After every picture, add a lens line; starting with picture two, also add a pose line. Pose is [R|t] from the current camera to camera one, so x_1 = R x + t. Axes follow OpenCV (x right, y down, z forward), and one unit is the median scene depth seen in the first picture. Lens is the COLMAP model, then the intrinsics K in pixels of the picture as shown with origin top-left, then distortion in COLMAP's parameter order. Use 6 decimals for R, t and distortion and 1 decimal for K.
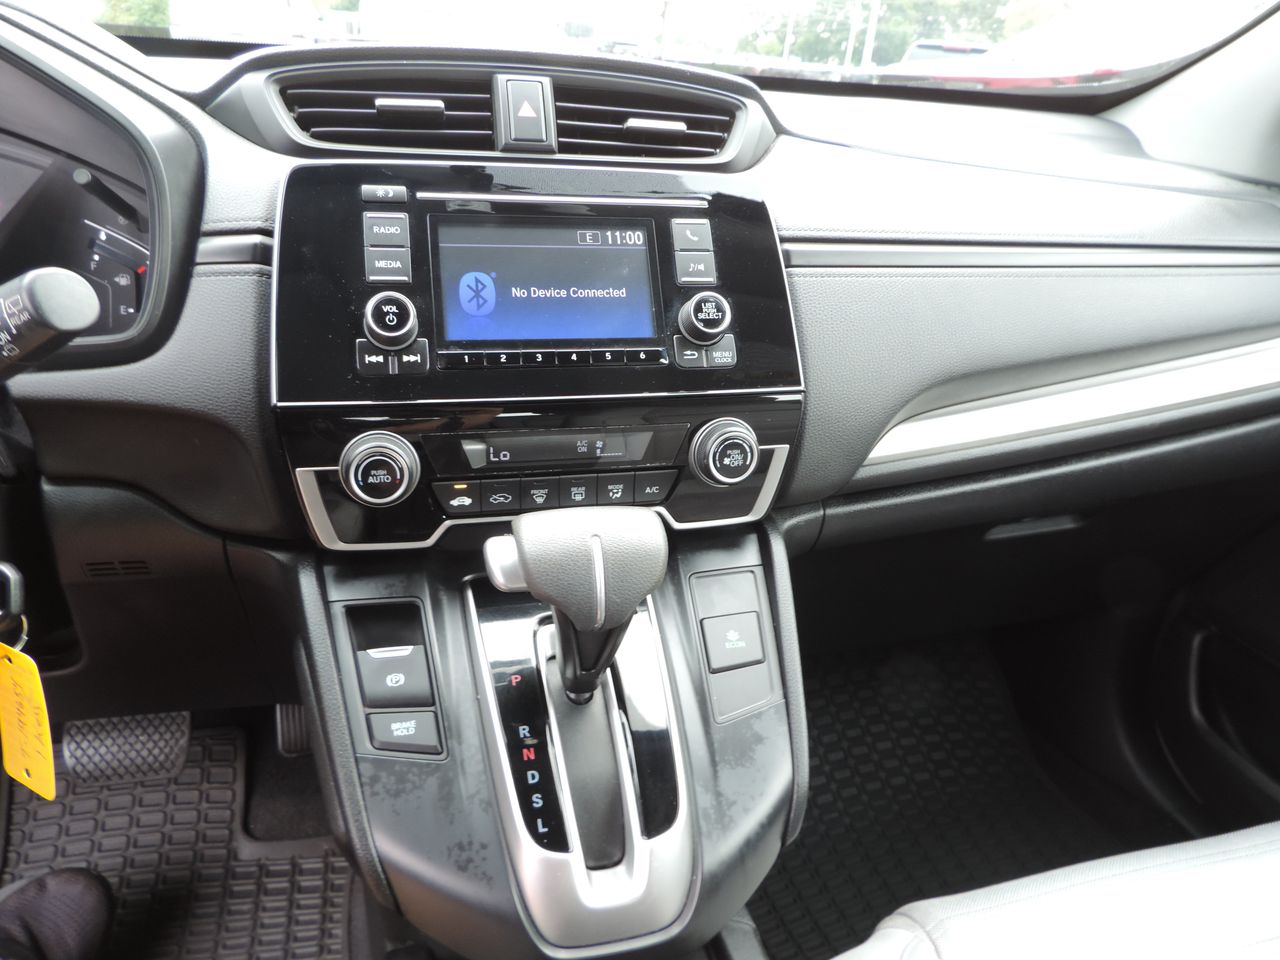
lens RADIAL K [[908.8, 0, 643.6], [0, 908.8, 478.1], [0, 0, 1]] dist [-0.004615, -0.010197]
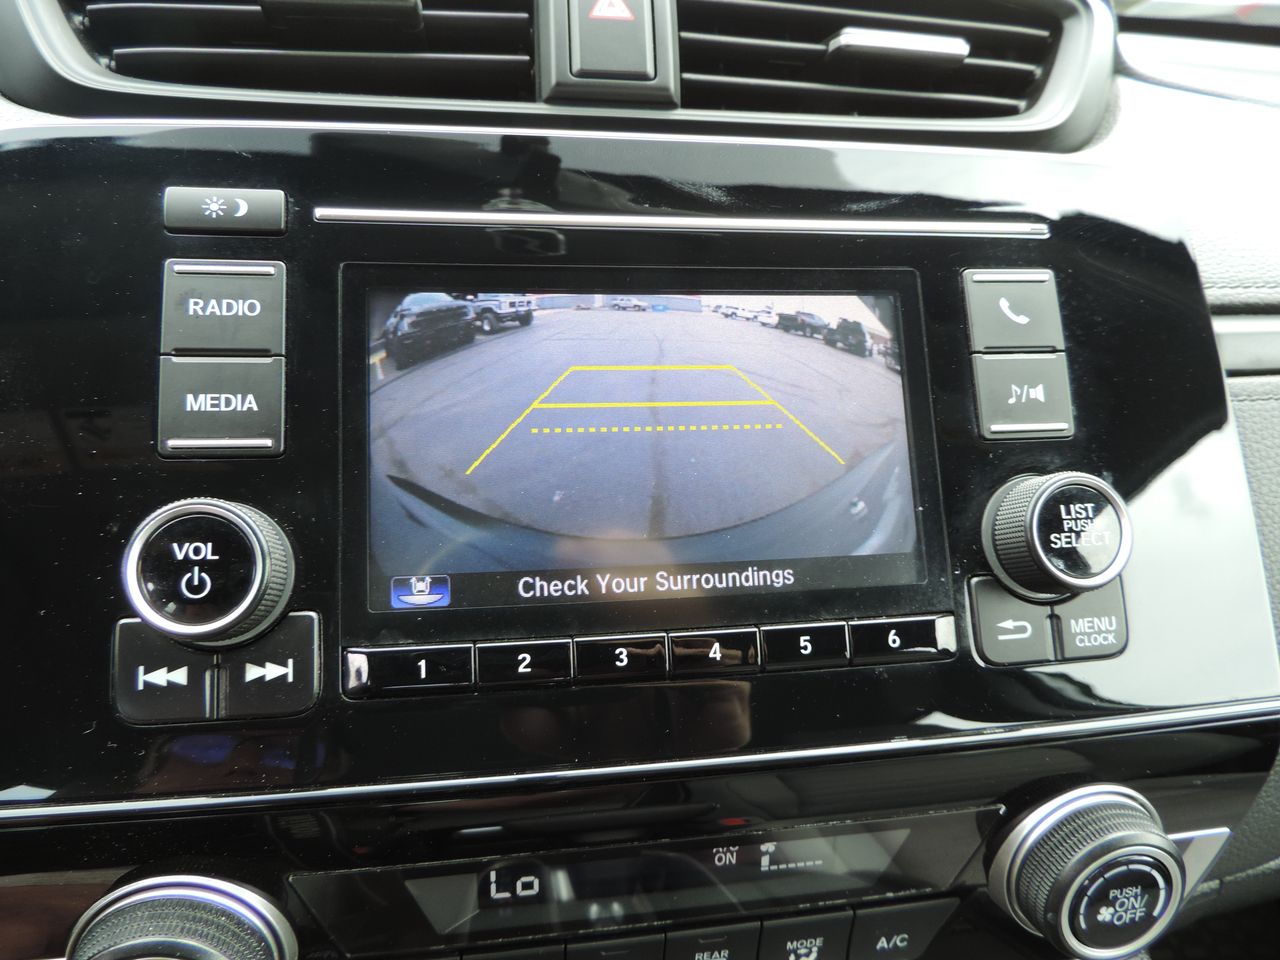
lens RADIAL K [[908.8, 0, 659.7], [0, 908.8, 447.0], [0, 0, 1]] dist [-0.004615, -0.010197]
pose [[0.996579, 0.028460, -0.077587, -0.066537], [-0.028452, 0.999594, 0.001213, -0.197371], [0.077590, 0.000998, 0.996985, 0.572080]]
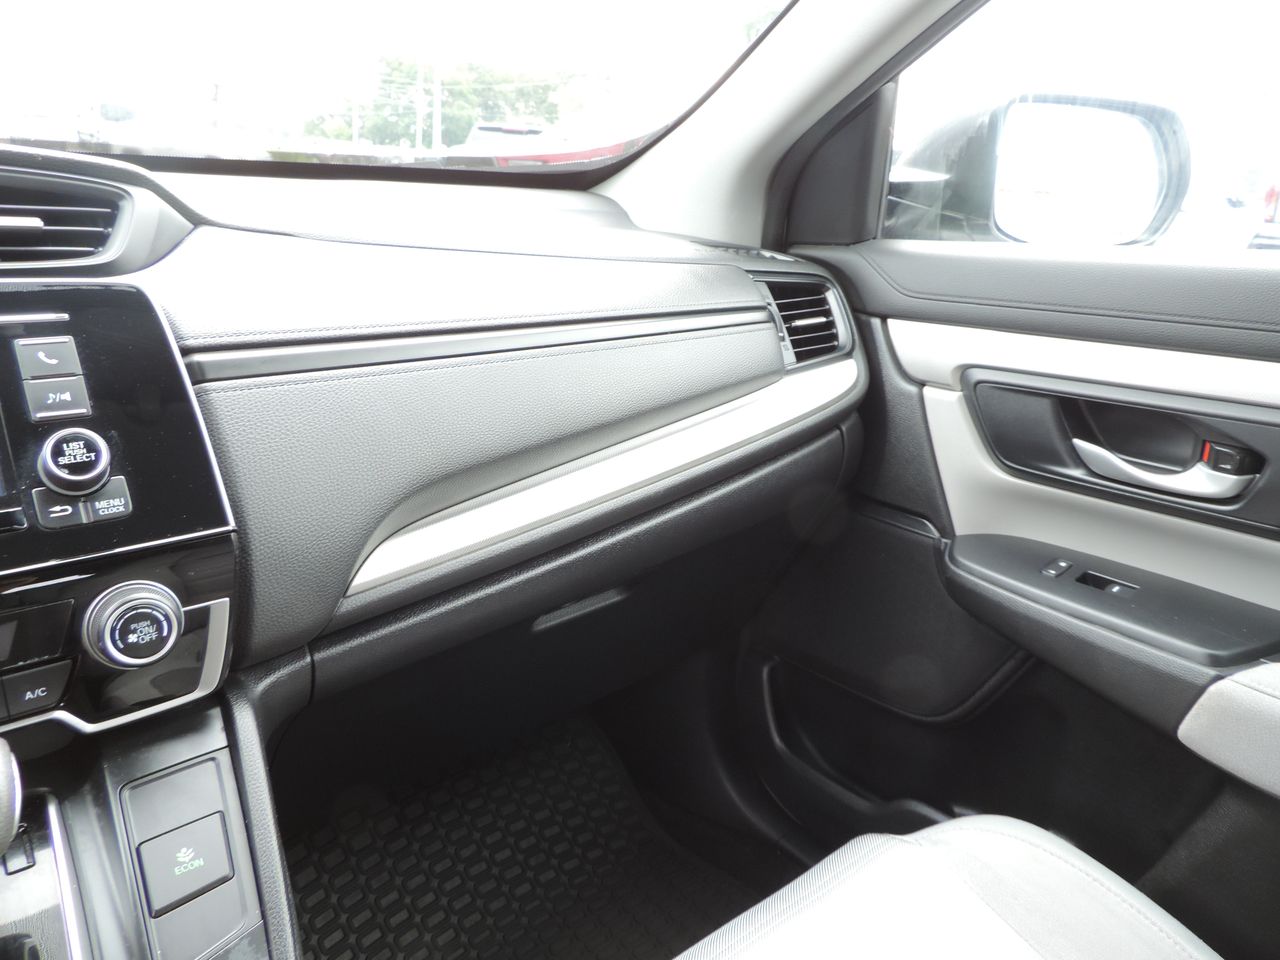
lens RADIAL K [[908.8, 0, 636.9], [0, 908.8, 476.0], [0, 0, 1]] dist [-0.004615, -0.010197]
pose [[0.914997, -0.144660, 0.376636, 0.202099], [0.174105, 0.983691, -0.045150, -0.042582], [-0.363962, 0.106886, 0.925261, 0.102576]]
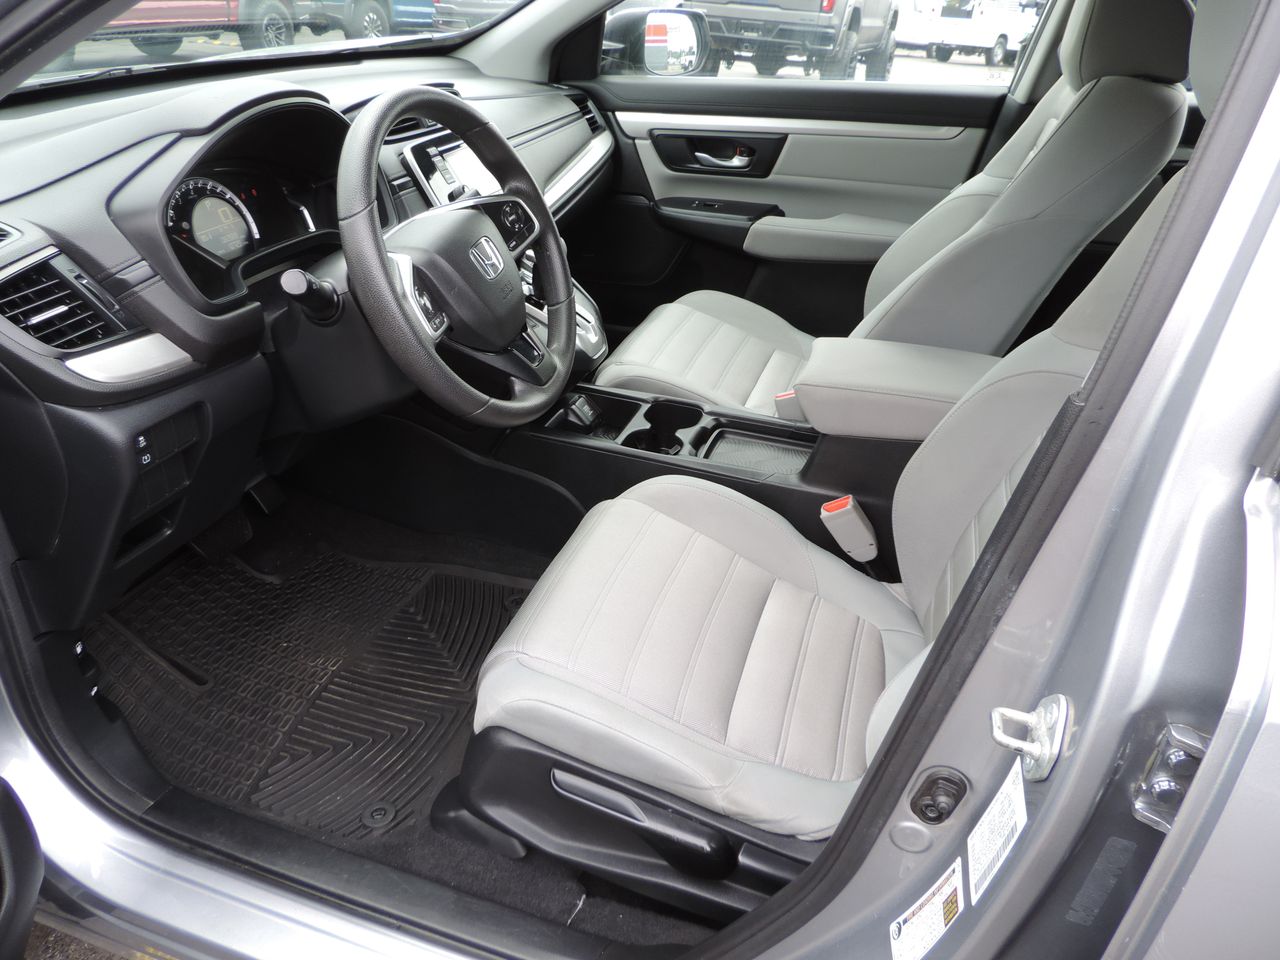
lens RADIAL K [[908.8, 0, 641.1], [0, 908.8, 481.0], [0, 0, 1]] dist [-0.004615, -0.010197]
pose [[0.555129, -0.442443, 0.704327, -2.038662], [0.334784, 0.894020, 0.297738, -0.022147], [-0.761415, 0.070514, 0.644419, -1.029387]]
